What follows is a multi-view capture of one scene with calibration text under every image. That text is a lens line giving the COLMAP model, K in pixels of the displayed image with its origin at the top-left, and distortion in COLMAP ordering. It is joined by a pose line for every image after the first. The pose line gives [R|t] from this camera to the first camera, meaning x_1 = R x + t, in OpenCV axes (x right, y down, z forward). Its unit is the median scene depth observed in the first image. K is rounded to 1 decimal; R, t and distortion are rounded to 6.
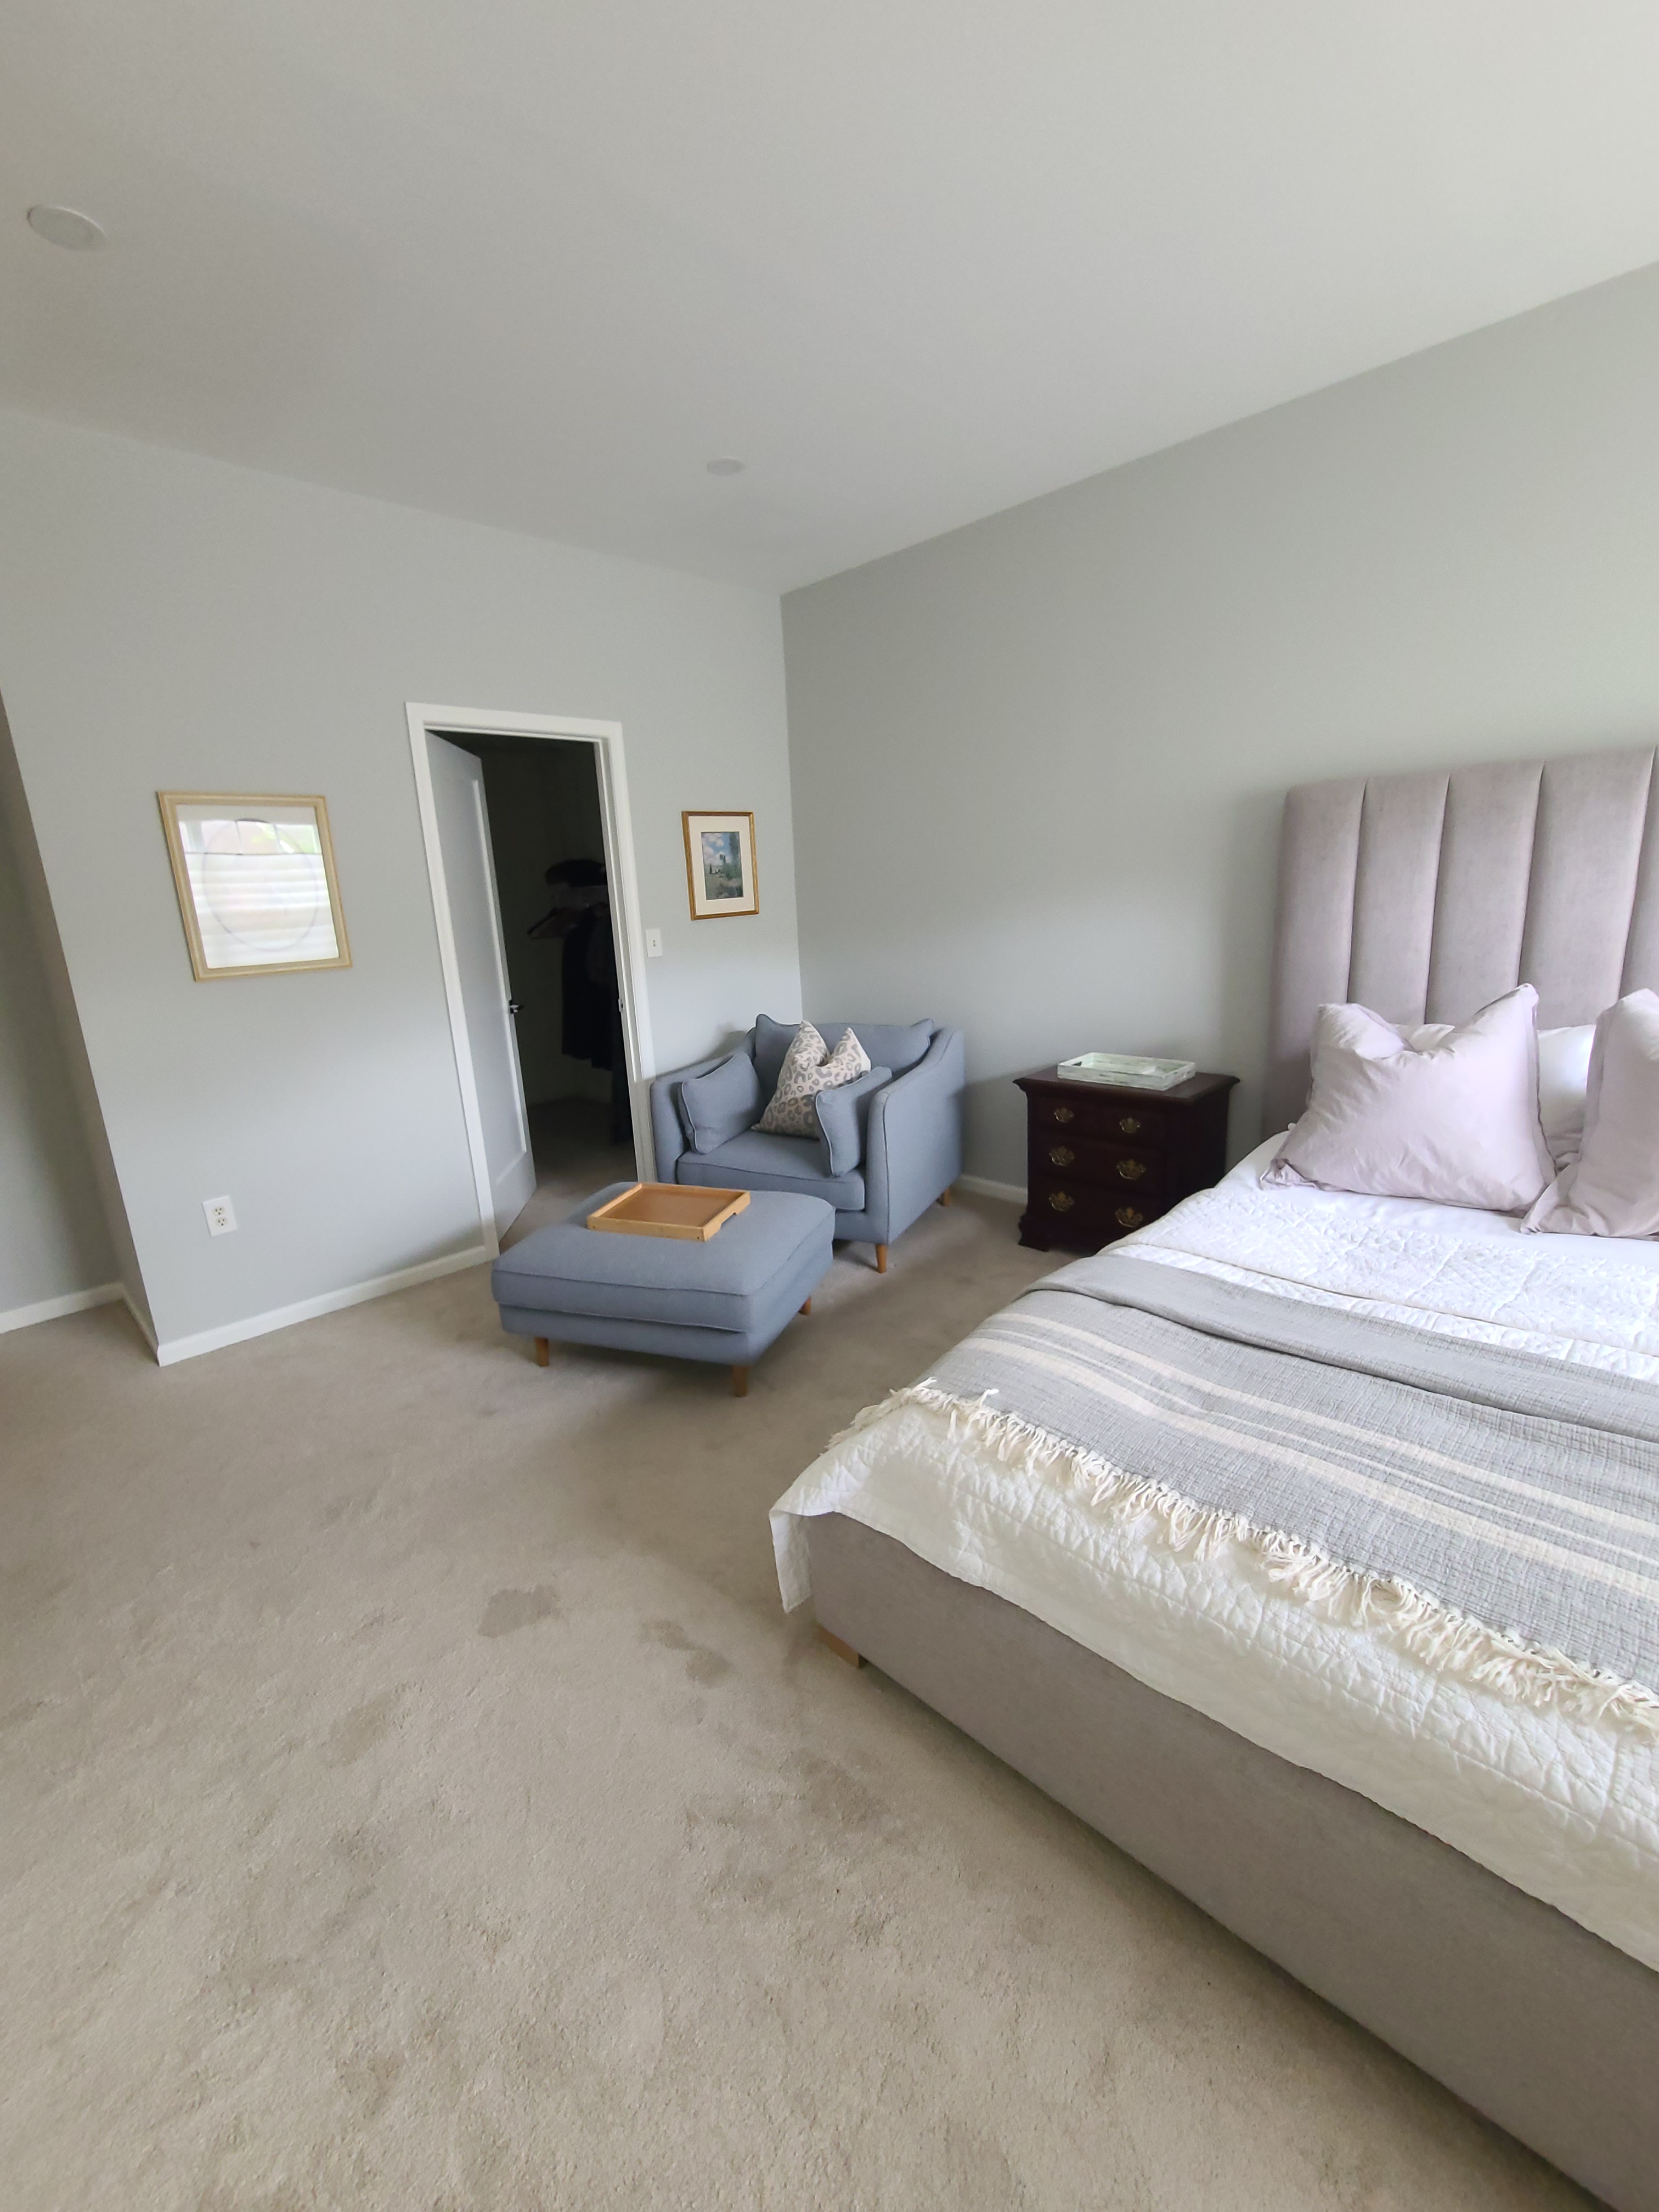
lens RADIAL K [[908.1, 0, 821.9], [0, 908.1, 1107.5], [0, 0, 1]] dist [-0.004875, -0.000244]
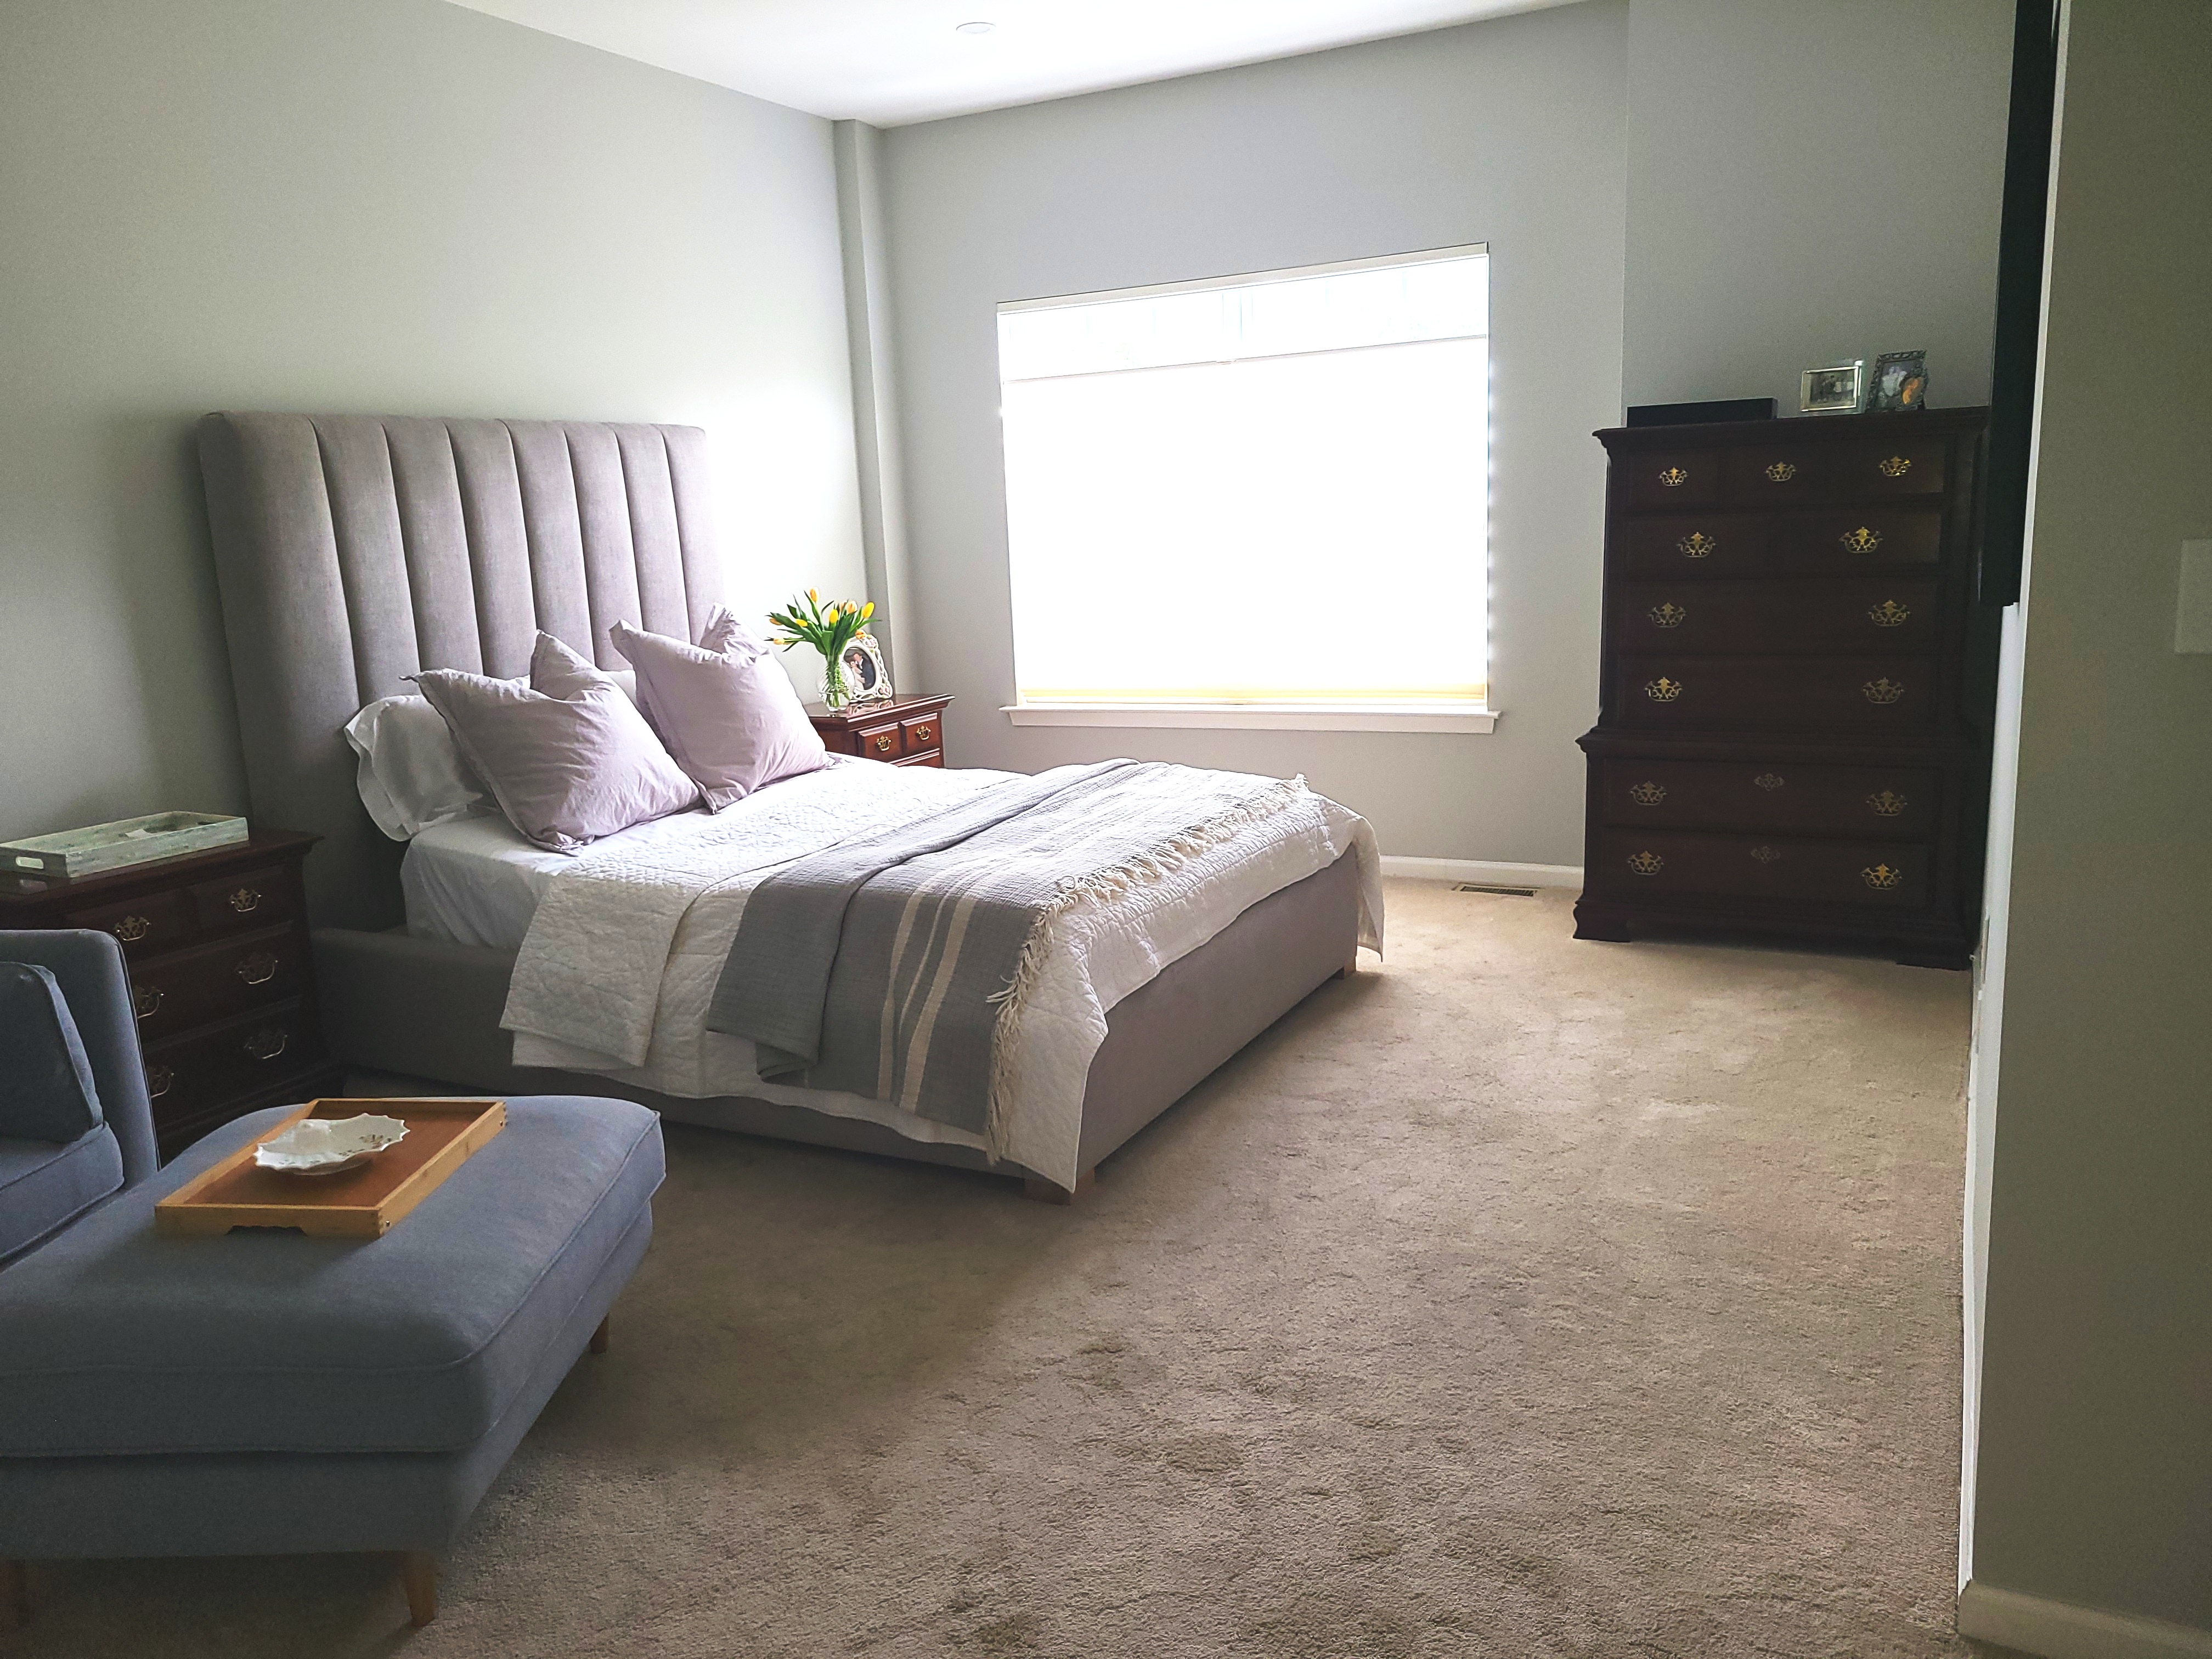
lens RADIAL K [[1666.2, 0, 1118.9], [0, 1666.2, 807.7], [0, 0, 1]] dist [0.037643, -0.015303]
pose [[-0.316857, -0.103756, 0.942781, -1.486162], [0.280142, 0.939414, 0.197538, -0.157831], [-0.906158, 0.326703, -0.268594, 1.124109]]
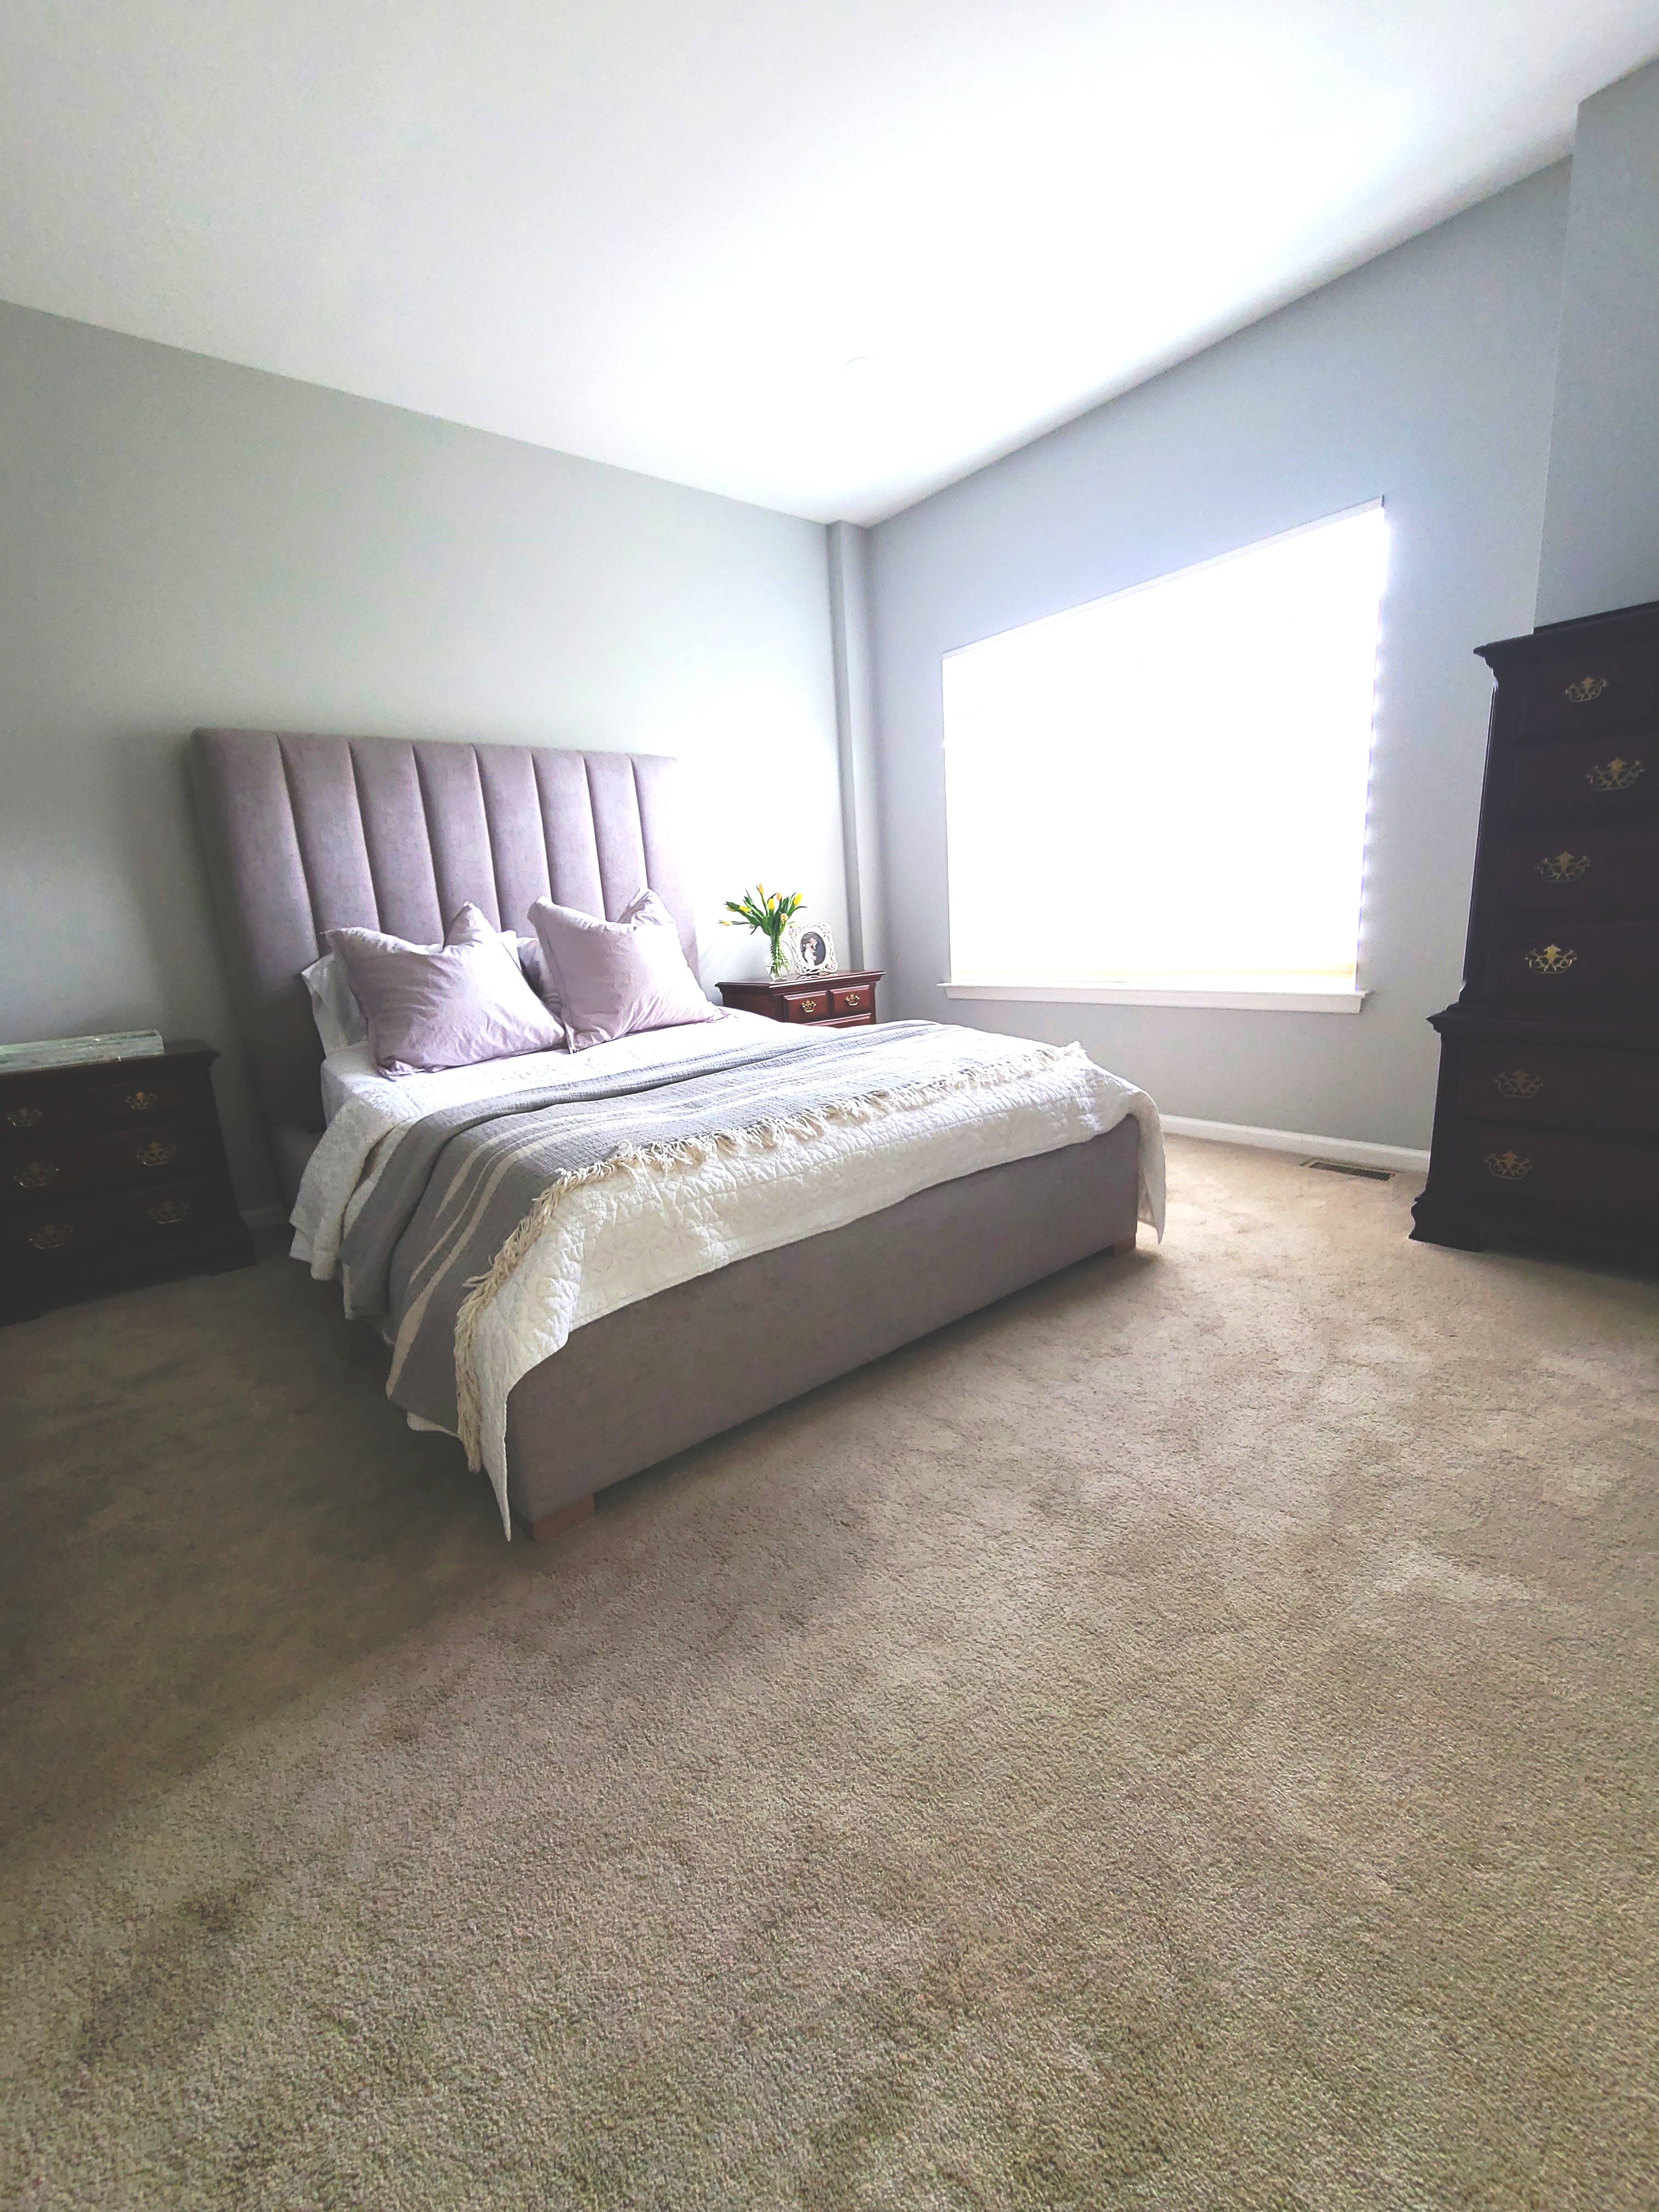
lens RADIAL K [[908.1, 0, 828.6], [0, 908.1, 1101.0], [0, 0, 1]] dist [-0.004875, -0.000244]
pose [[0.090683, -0.156566, 0.983496, -0.629124], [0.287668, 0.949585, 0.124643, 0.149258], [-0.953427, 0.271618, 0.131150, 0.450475]]
